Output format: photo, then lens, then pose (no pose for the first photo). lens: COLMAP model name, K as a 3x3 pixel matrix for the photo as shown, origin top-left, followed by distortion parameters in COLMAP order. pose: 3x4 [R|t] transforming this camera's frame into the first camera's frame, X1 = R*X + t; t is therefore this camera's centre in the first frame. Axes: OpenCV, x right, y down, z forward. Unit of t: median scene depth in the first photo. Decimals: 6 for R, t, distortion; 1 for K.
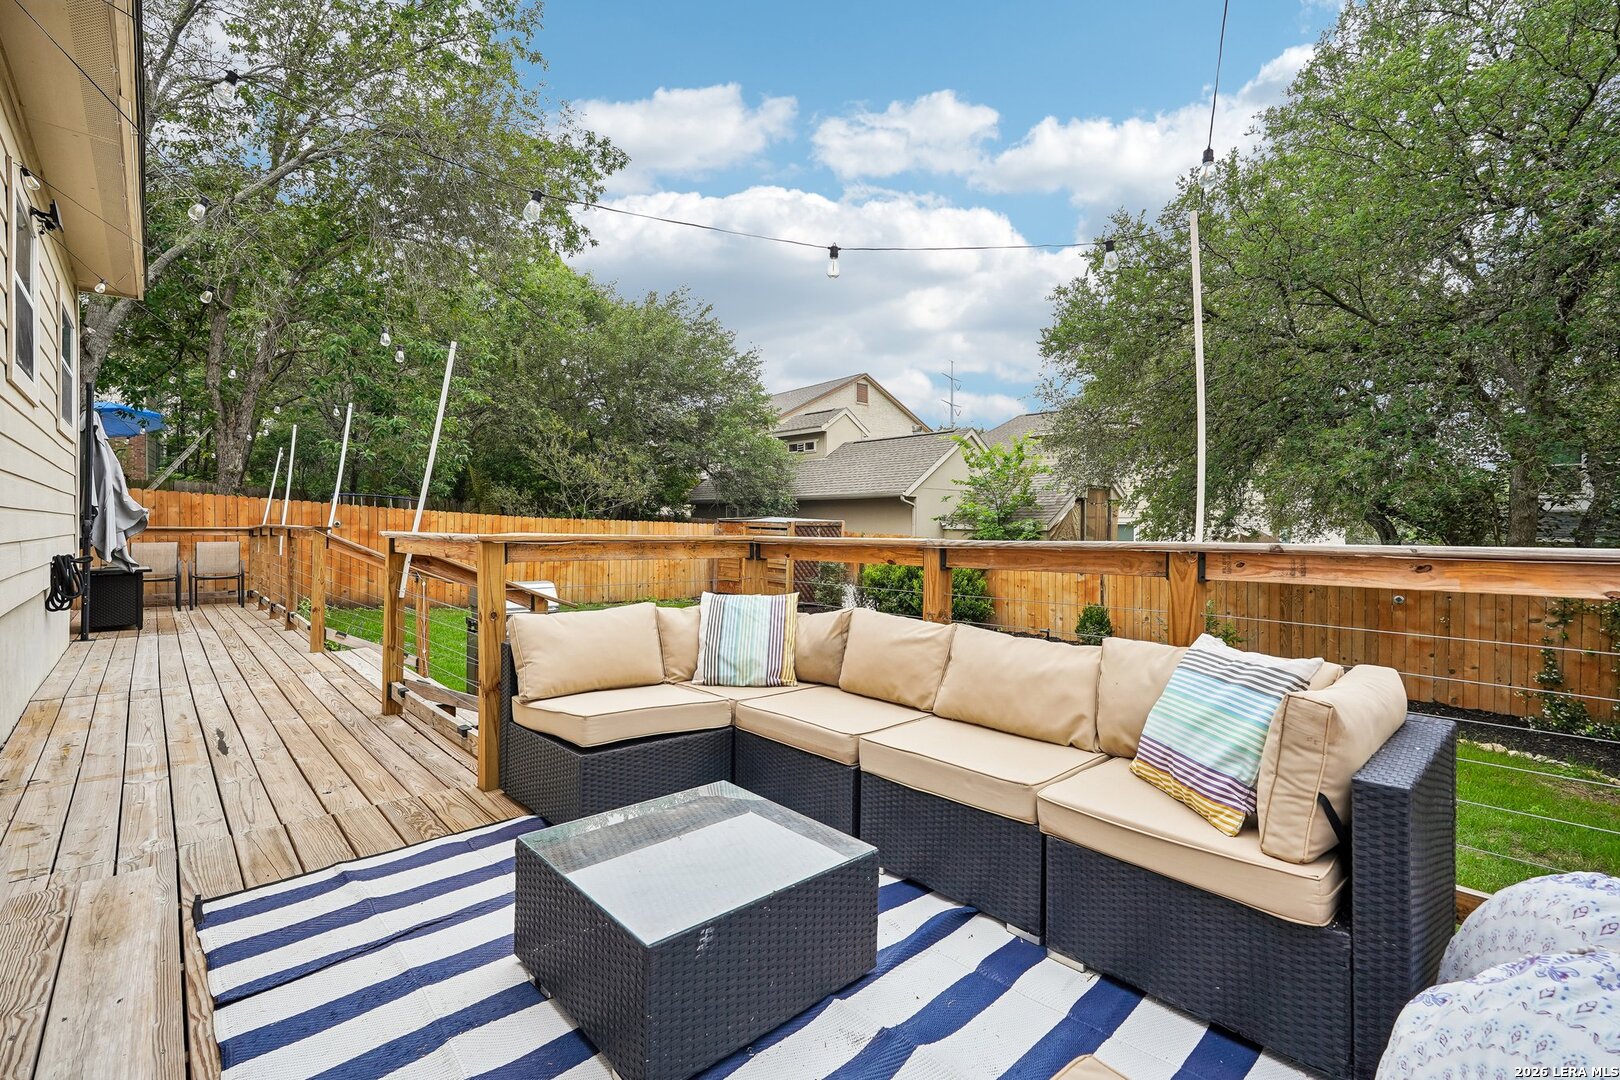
lens RADIAL K [[720.7, 0, 797.7], [0, 720.7, 530.2], [0, 0, 1]] dist [-0.004139, 0.000946]
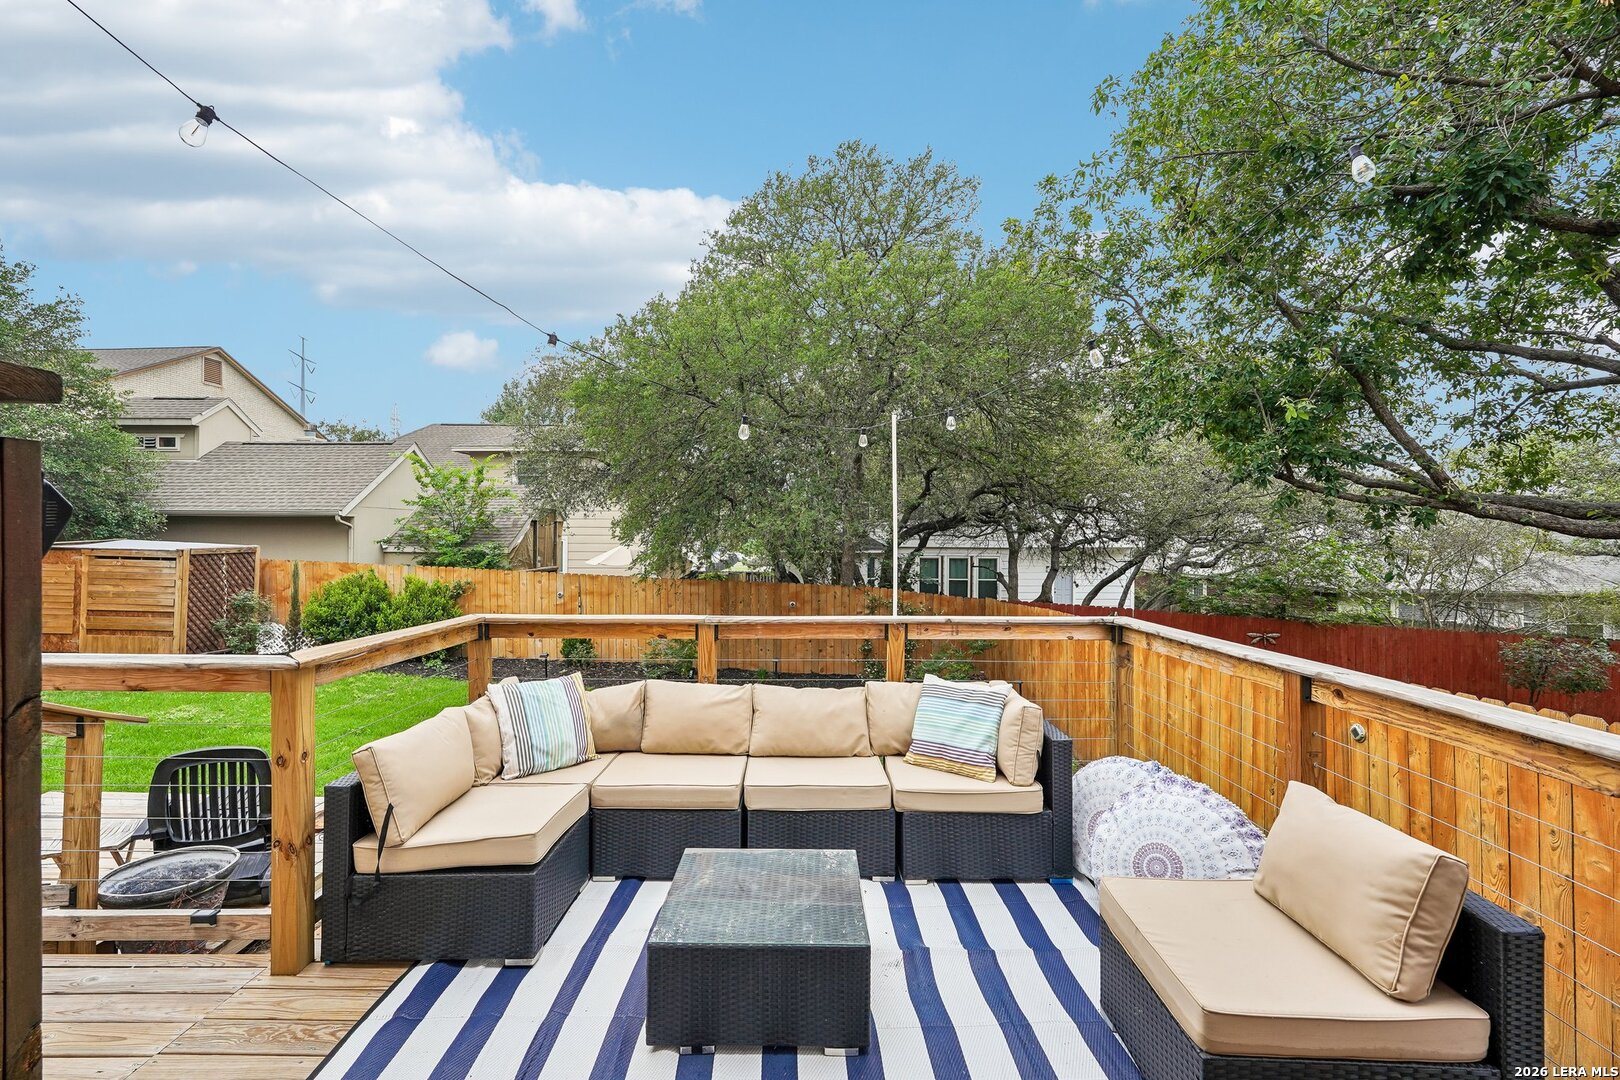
lens RADIAL K [[720.7, 0, 794.6], [0, 720.7, 535.2], [0, 0, 1]] dist [-0.004139, 0.000946]
pose [[0.688075, -0.003183, 0.725633, -0.577327], [0.004210, 0.999991, 0.000394, -0.121507], [-0.725627, 0.002784, 0.688082, 0.020034]]
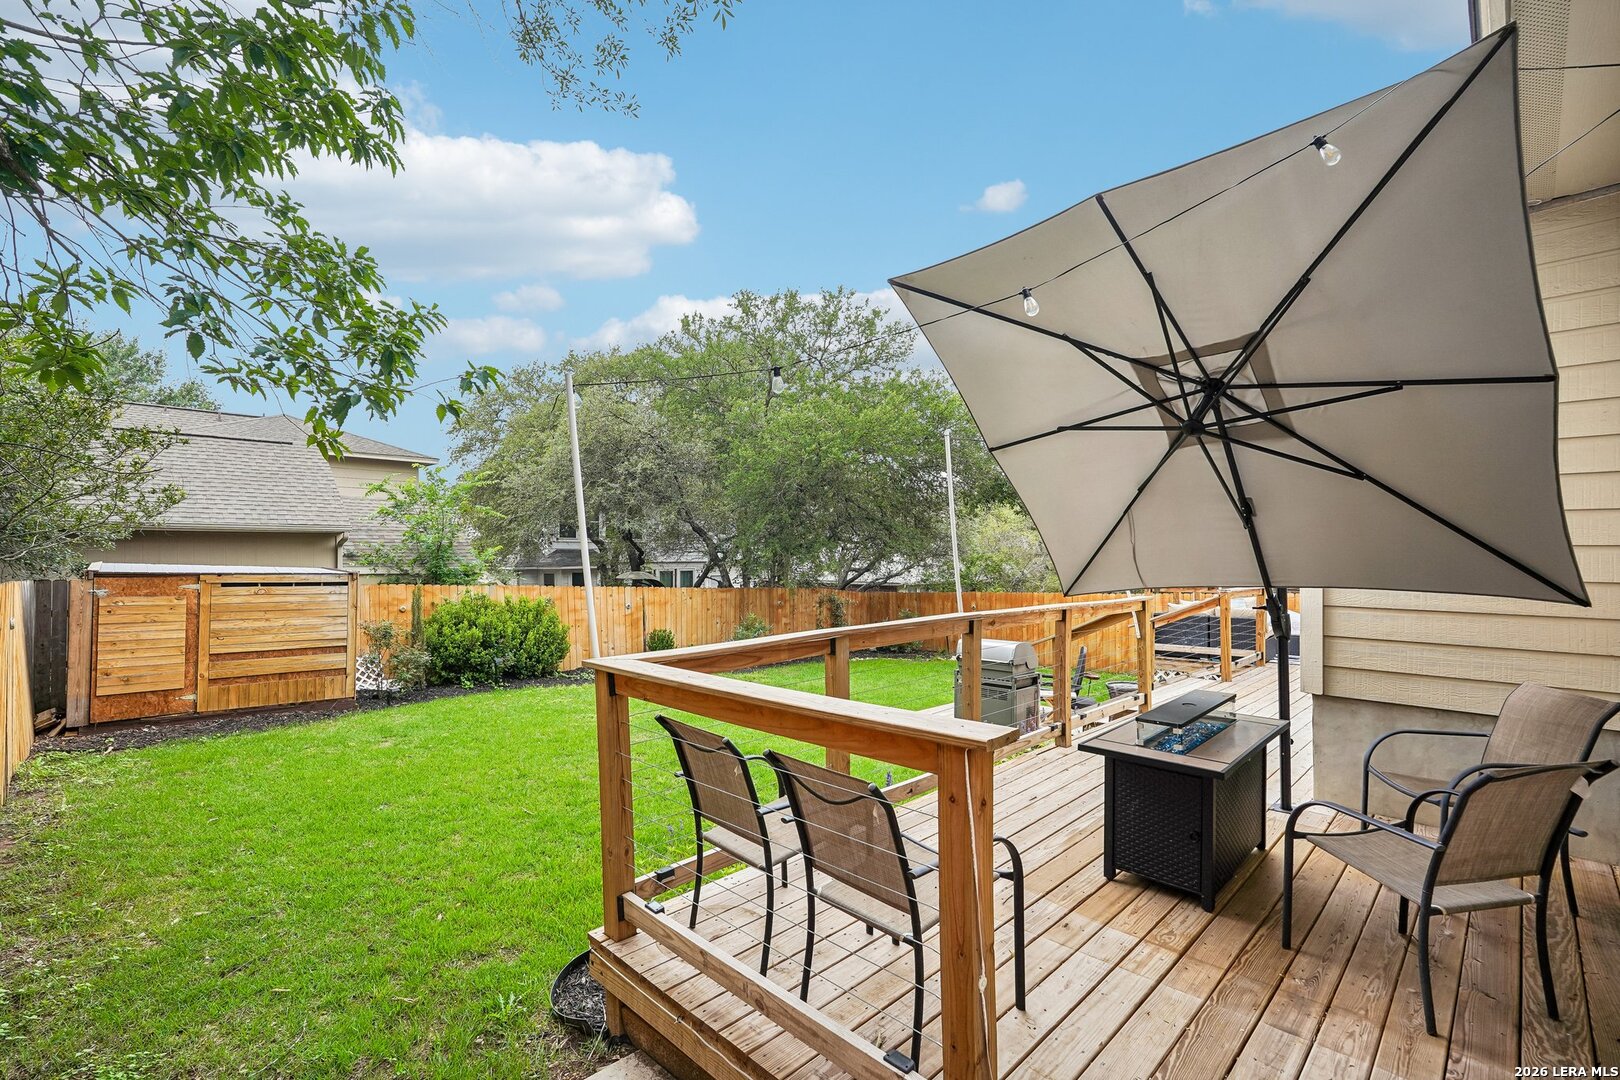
lens RADIAL K [[720.7, 0, 810.1], [0, 720.7, 541.5], [0, 0, 1]] dist [-0.004139, 0.000946]
pose [[-0.049485, 0.008848, 0.998736, -3.420502], [0.002677, 0.999958, -0.008726, -0.164828], [-0.998771, 0.002241, -0.049507, 3.068180]]
